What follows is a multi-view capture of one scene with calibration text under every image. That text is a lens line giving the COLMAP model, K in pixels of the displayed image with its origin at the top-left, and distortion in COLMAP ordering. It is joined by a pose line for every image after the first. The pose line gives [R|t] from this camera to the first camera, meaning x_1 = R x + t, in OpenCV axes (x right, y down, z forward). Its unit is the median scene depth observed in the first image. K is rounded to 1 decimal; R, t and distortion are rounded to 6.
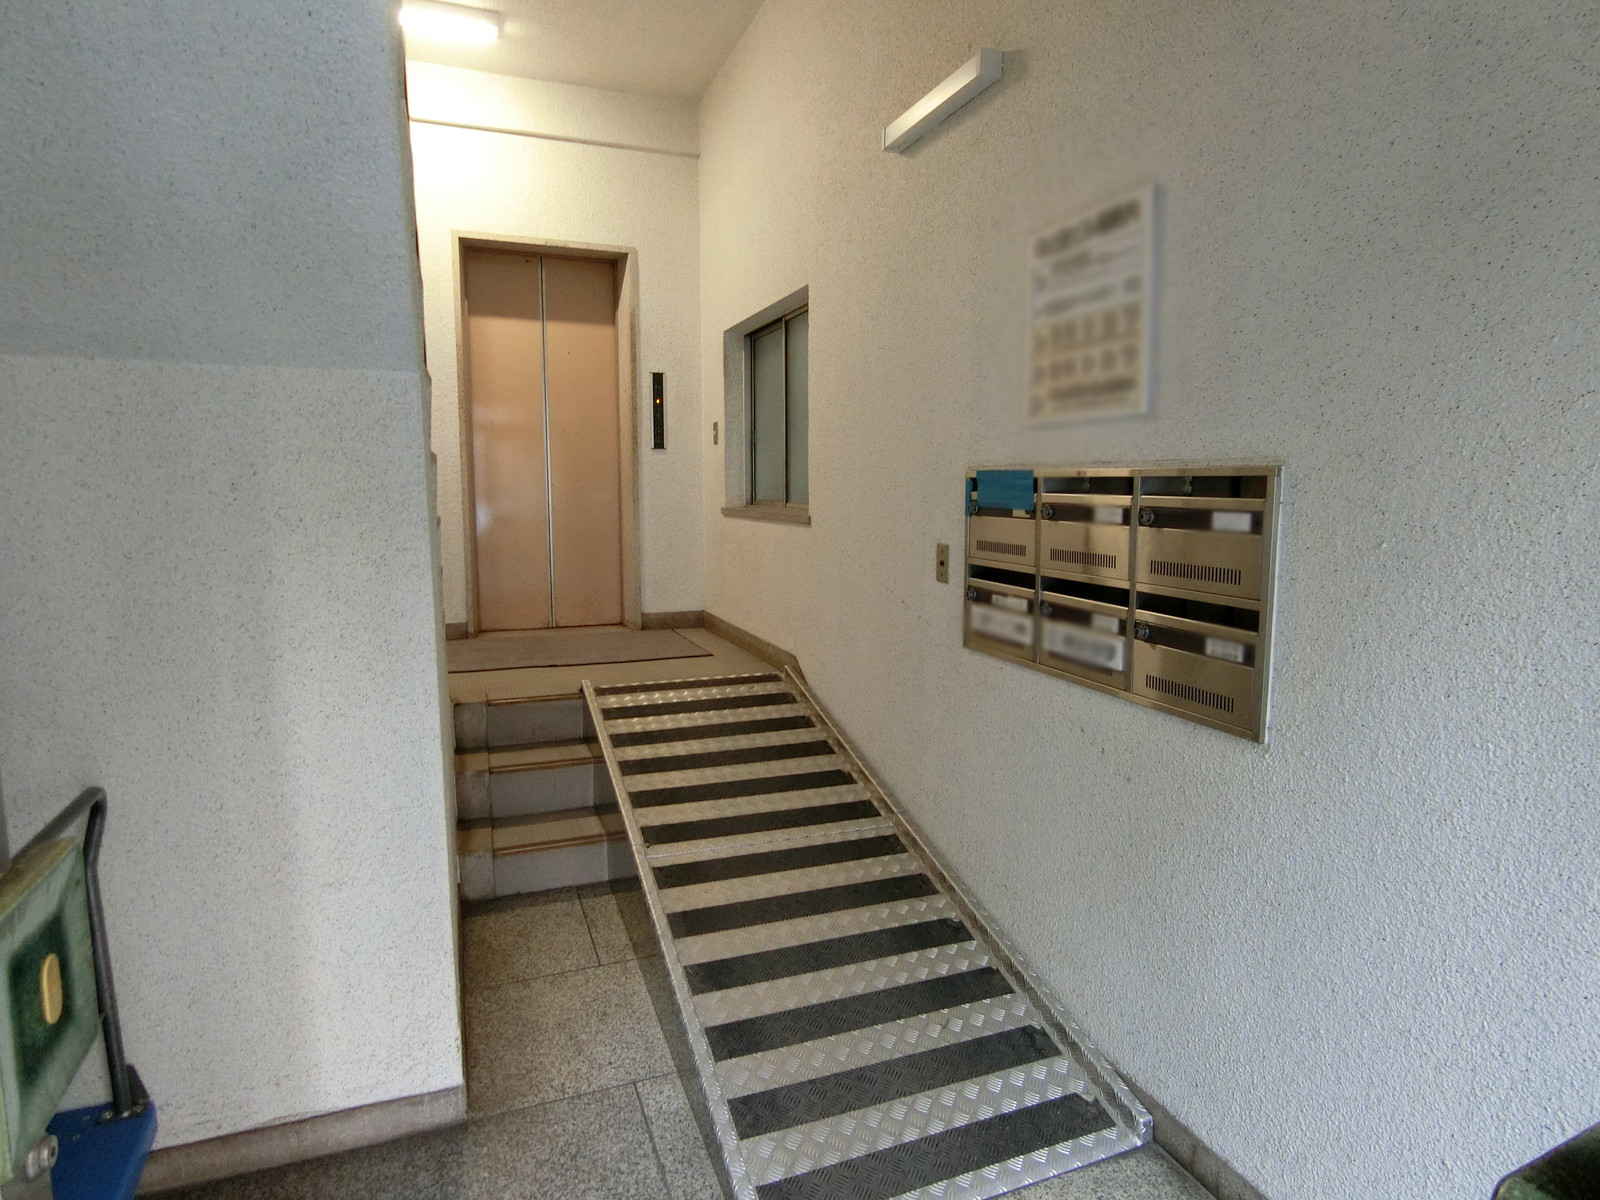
lens RADIAL K [[883.7, 0, 792.2], [0, 883.7, 594.1], [0, 0, 1]] dist [-0.010731, 0.000333]
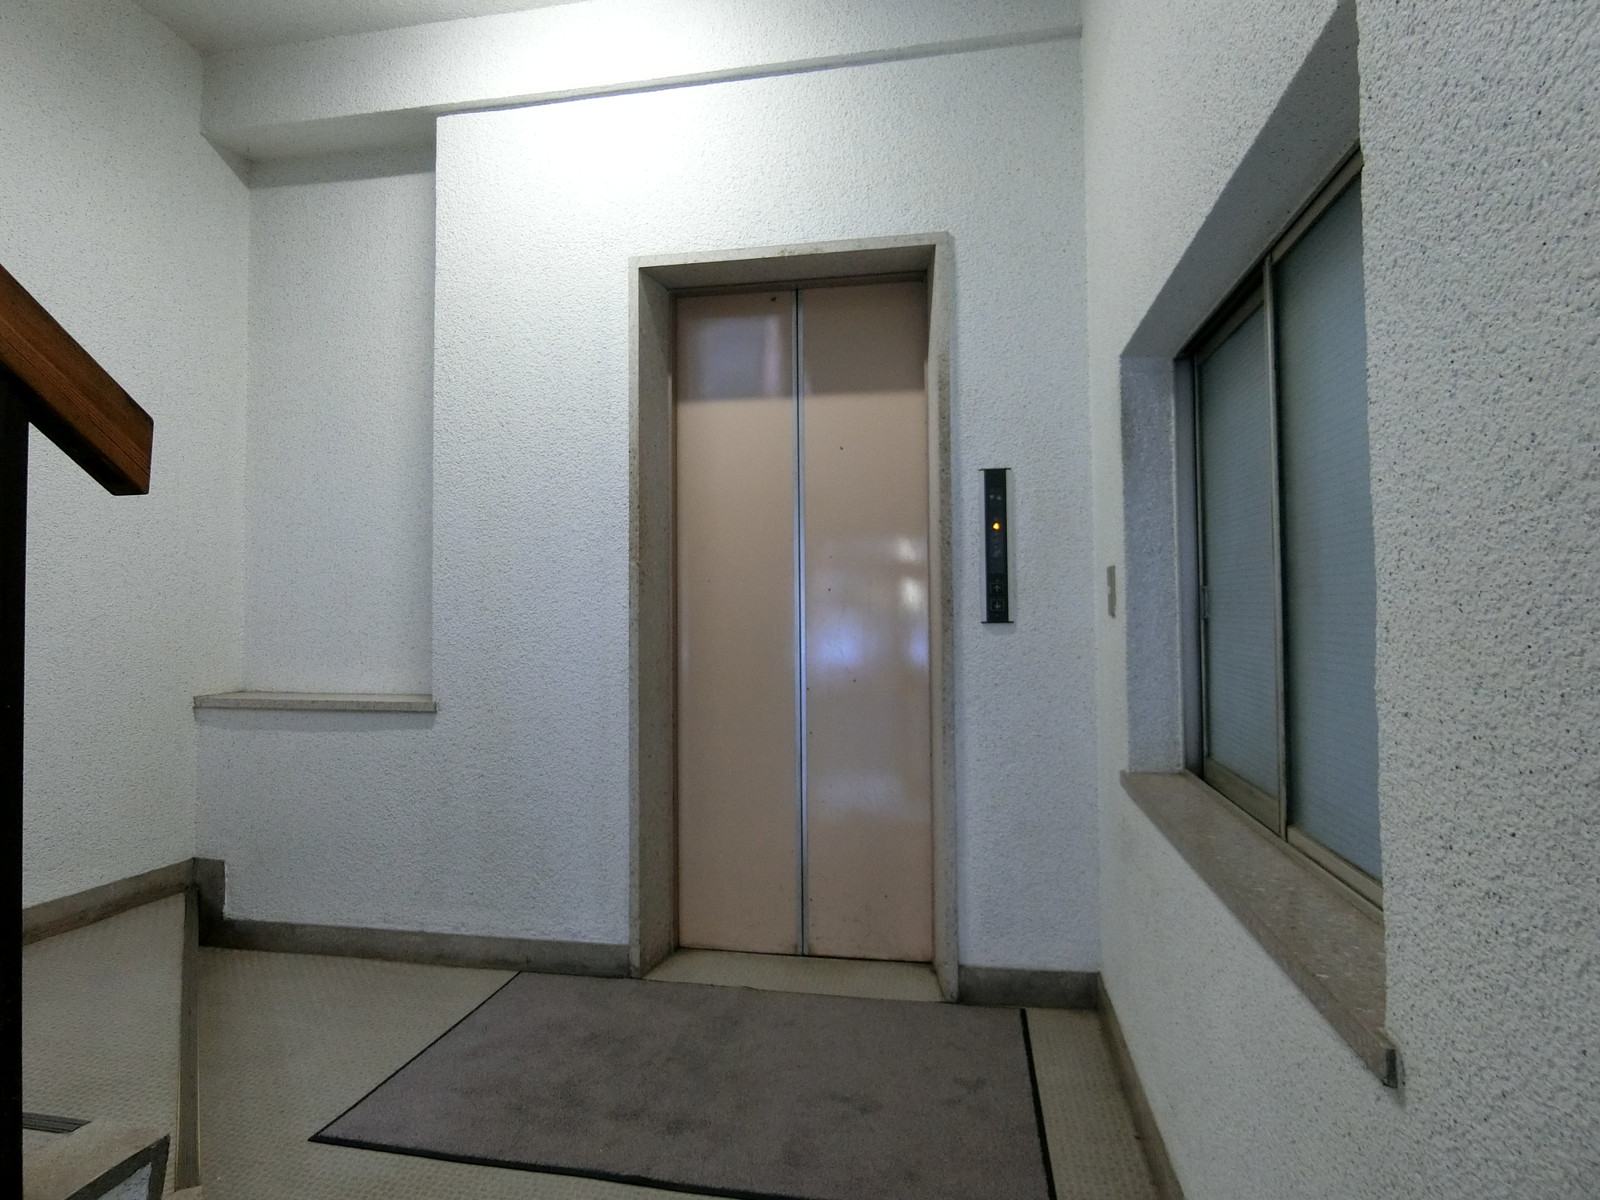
lens RADIAL K [[883.7, 0, 801.1], [0, 883.7, 586.6], [0, 0, 1]] dist [-0.010731, 0.000333]
pose [[0.857537, -0.022016, -0.513951, 0.005471], [-0.055015, 0.989429, -0.134177, -0.117496], [0.511472, 0.143337, 0.847261, 0.552842]]
